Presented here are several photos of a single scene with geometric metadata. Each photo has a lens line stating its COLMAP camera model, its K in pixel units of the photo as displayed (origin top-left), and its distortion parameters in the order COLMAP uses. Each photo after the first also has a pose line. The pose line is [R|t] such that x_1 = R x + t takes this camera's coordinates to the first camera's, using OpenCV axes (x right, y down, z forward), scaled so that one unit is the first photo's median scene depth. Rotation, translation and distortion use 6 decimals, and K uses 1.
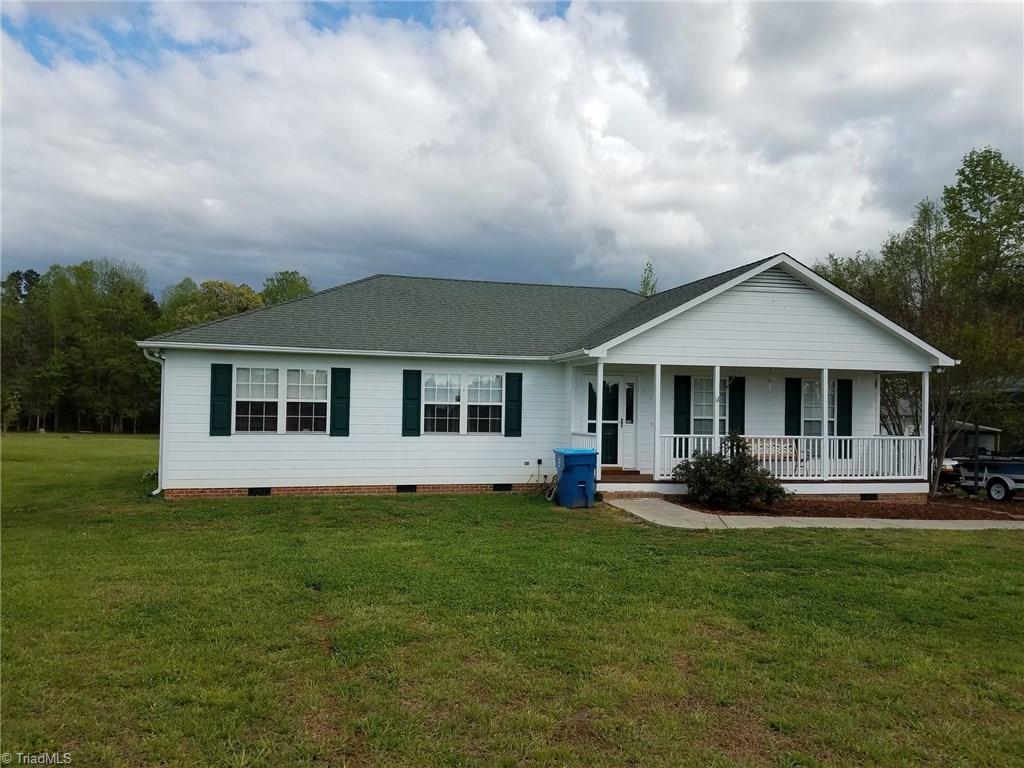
lens RADIAL K [[766.5, 0, 513.3], [0, 766.5, 401.5], [0, 0, 1]] dist [0.182448, -0.265179]
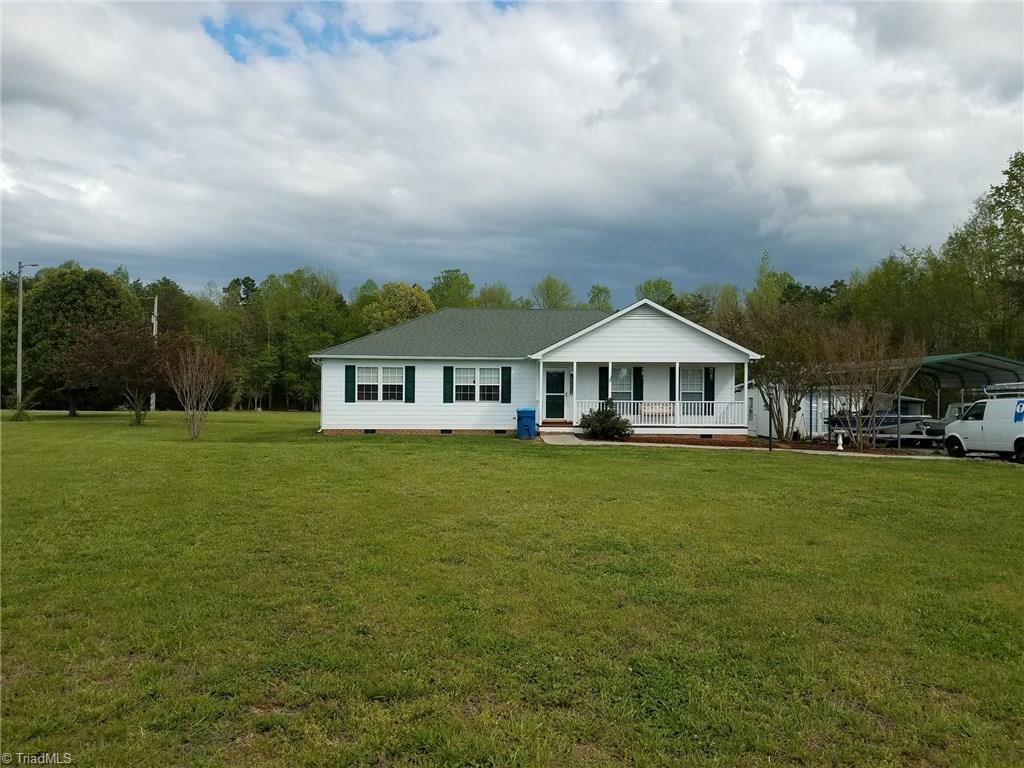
lens RADIAL K [[773.6, 0, 524.1], [0, 773.6, 393.0], [0, 0, 1]] dist [0.182378, -0.349705]
pose [[0.977983, -0.008166, -0.208523, 0.424019], [0.011050, 0.999859, 0.012669, 0.000875], [0.208390, -0.014694, 0.977935, -0.752069]]
